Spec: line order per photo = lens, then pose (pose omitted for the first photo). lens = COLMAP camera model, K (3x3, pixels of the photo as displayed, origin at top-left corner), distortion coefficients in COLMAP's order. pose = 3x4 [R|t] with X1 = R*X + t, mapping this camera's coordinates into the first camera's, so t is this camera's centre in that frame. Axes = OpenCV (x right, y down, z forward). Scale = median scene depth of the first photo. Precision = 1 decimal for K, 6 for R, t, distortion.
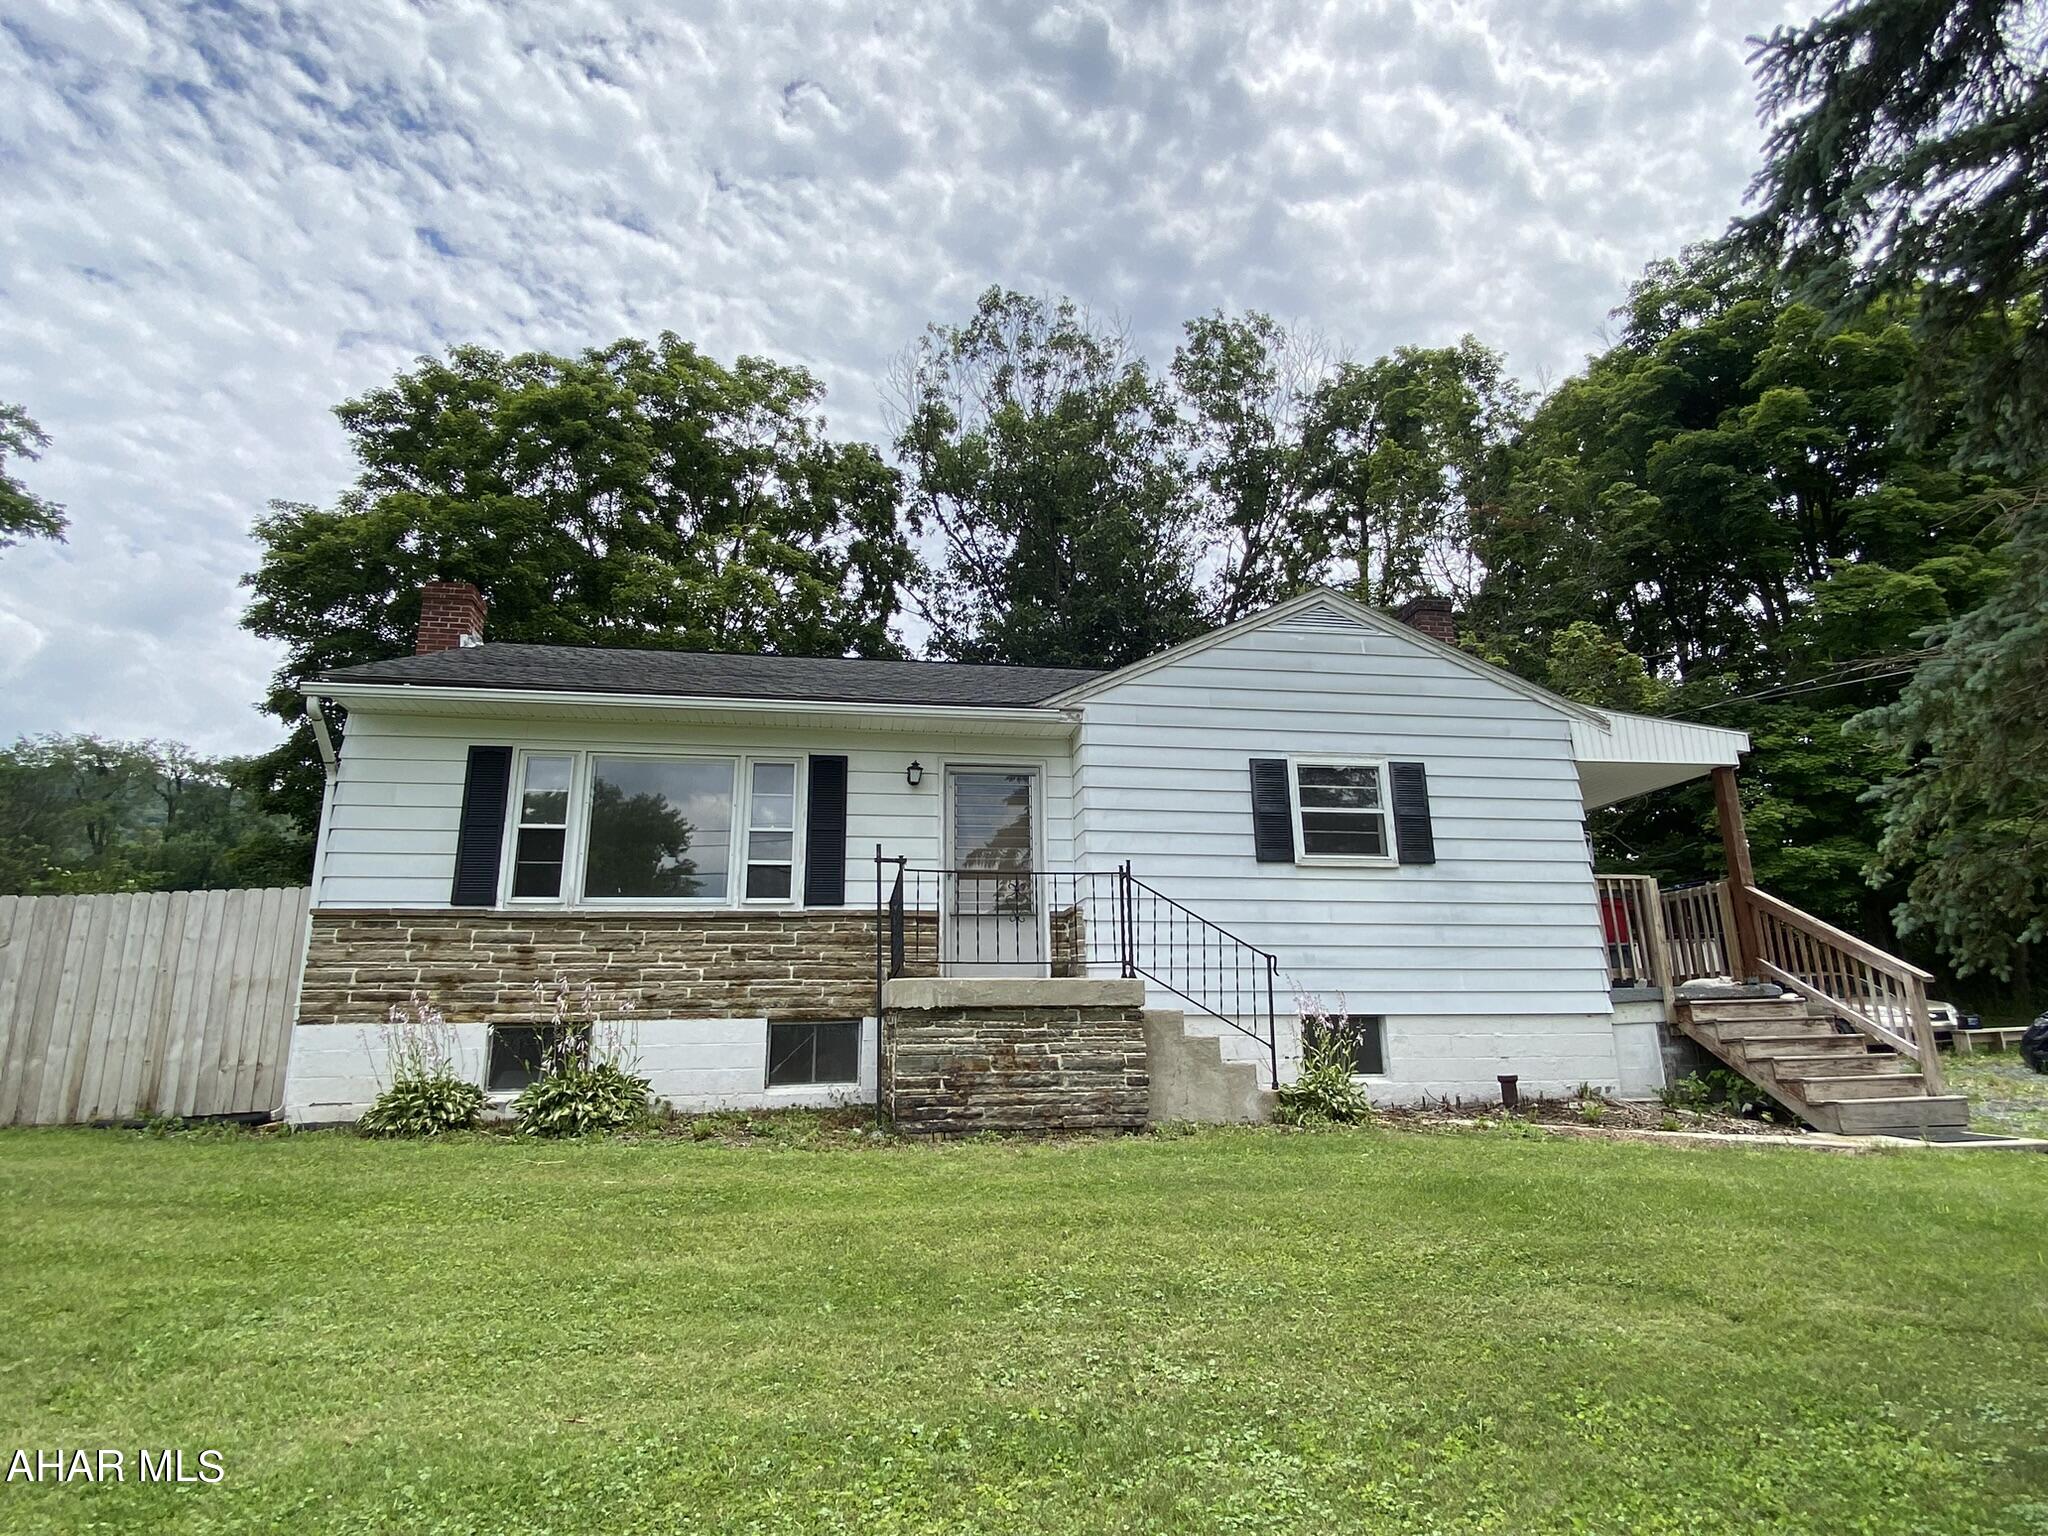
lens RADIAL K [[1067.1, 0, 1022.9], [0, 1067.1, 758.4], [0, 0, 1]] dist [0.011867, -0.009020]
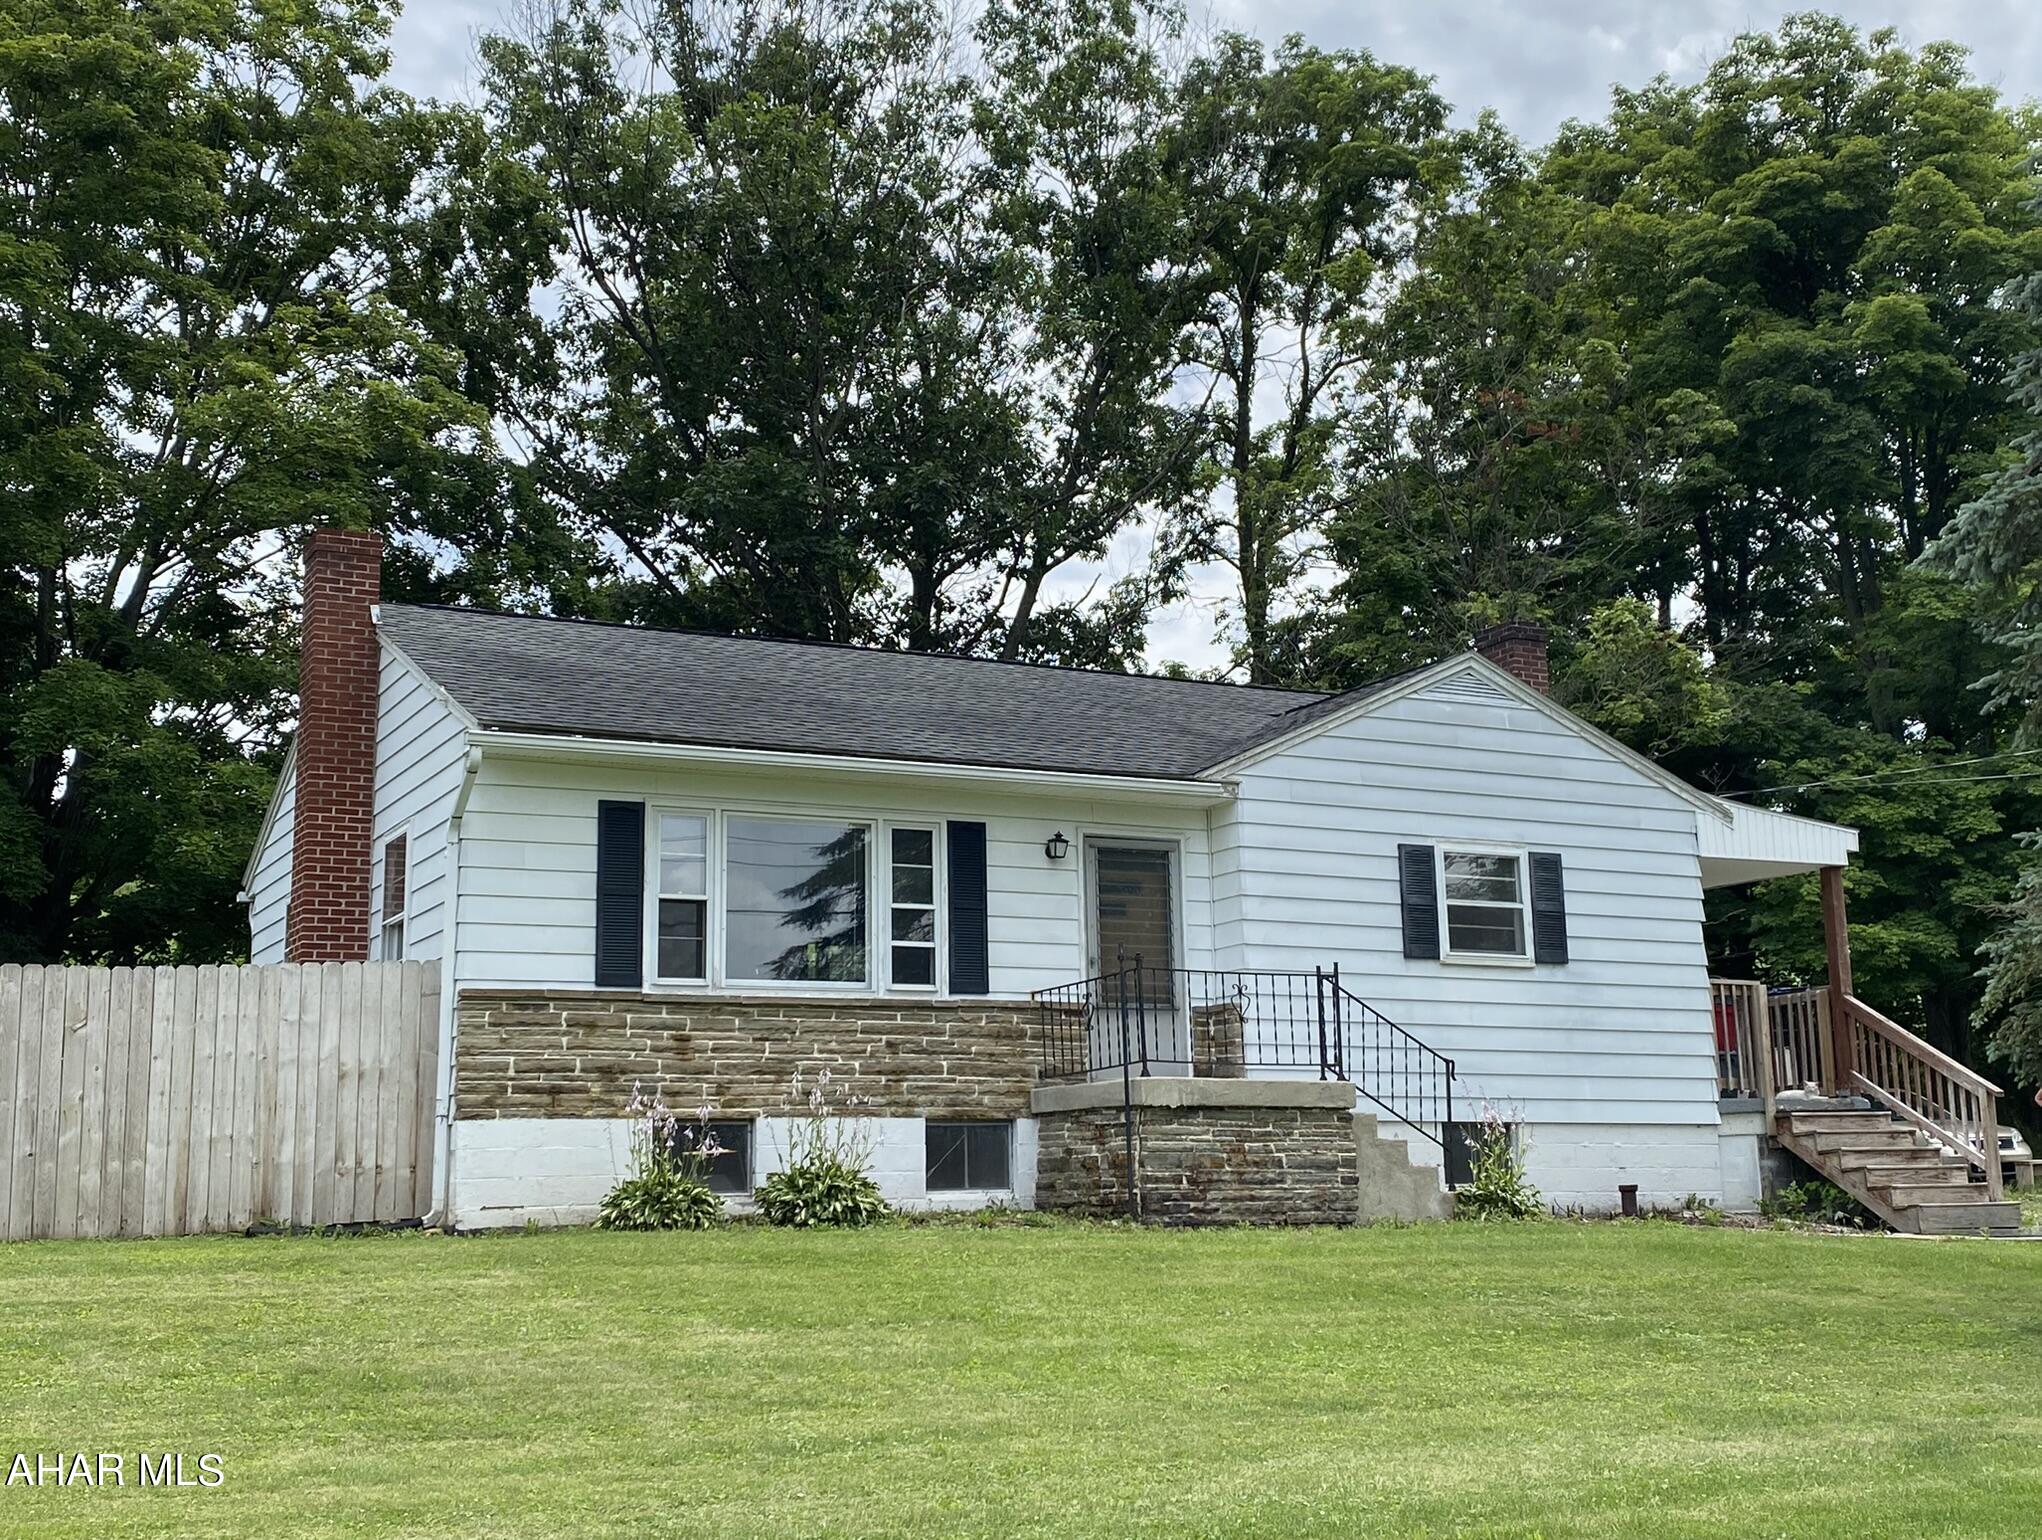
lens RADIAL K [[2422.7, 0, 1000.7], [0, 2422.7, 699.0], [0, 0, 1]] dist [0.059754, 0.000000]
pose [[0.951262, 0.060903, 0.302310, -0.777960], [-0.074483, 0.996656, 0.033588, -0.174740], [-0.299253, -0.054468, 0.952618, -0.907935]]
